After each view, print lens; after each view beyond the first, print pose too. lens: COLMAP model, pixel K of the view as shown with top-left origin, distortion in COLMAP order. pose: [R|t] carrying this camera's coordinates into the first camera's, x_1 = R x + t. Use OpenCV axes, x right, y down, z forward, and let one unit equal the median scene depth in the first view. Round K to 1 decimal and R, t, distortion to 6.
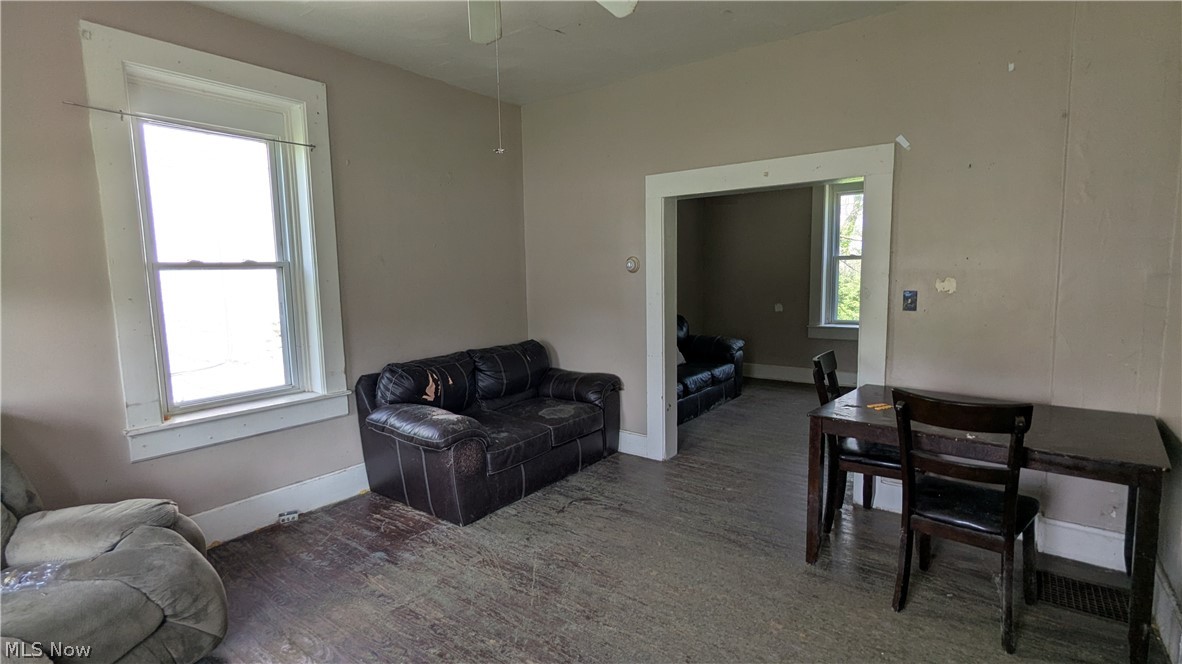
lens RADIAL K [[553.6, 0, 588.5], [0, 553.6, 327.7], [0, 0, 1]] dist [0.002480, 0.000338]
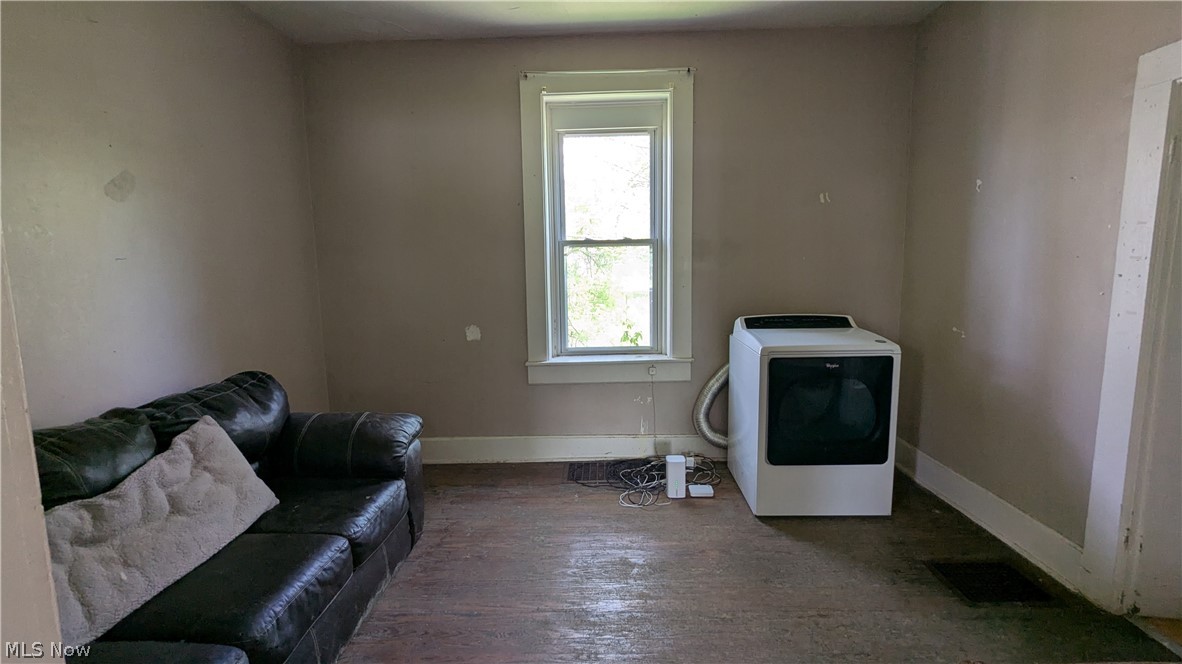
lens RADIAL K [[553.6, 0, 592.7], [0, 553.6, 333.2], [0, 0, 1]] dist [0.002480, 0.000338]
pose [[0.810500, -0.076094, 0.580775, 0.137984], [0.064636, 0.997089, 0.040438, -0.057973], [-0.582161, 0.004764, 0.813059, 0.552971]]
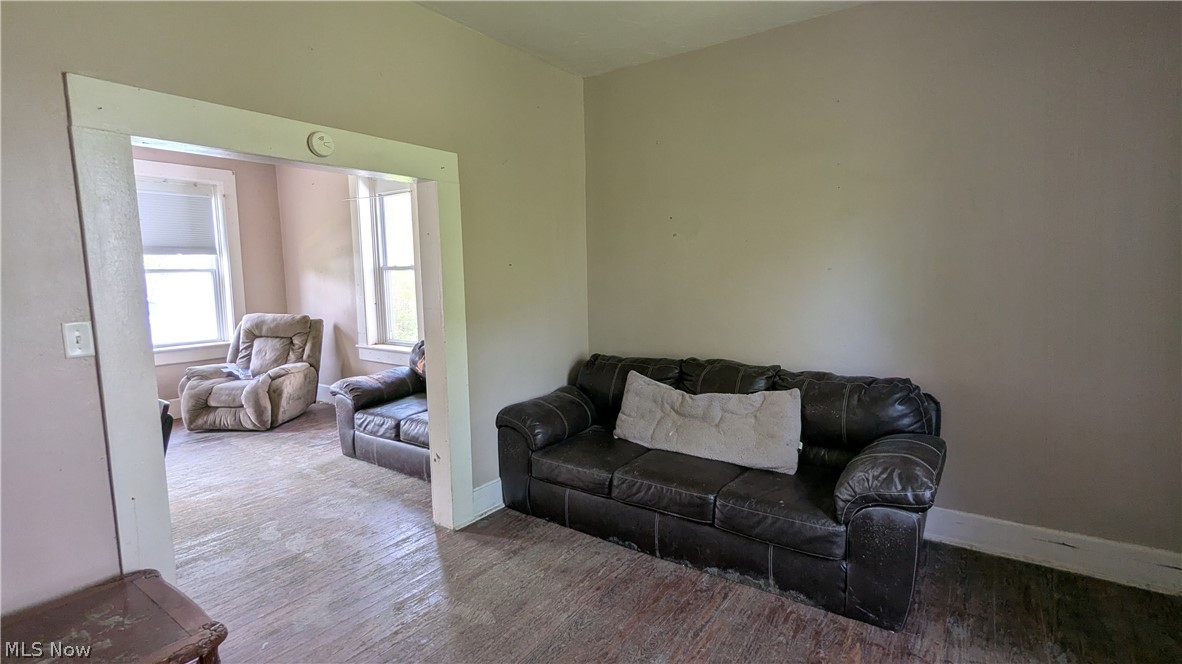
lens RADIAL K [[553.6, 0, 594.9], [0, 553.6, 340.4], [0, 0, 1]] dist [0.002480, 0.000338]
pose [[0.053554, 0.139612, -0.988757, 0.612900], [-0.095125, 0.986388, 0.134125, -0.093726], [0.994024, 0.086873, 0.066106, 0.804463]]
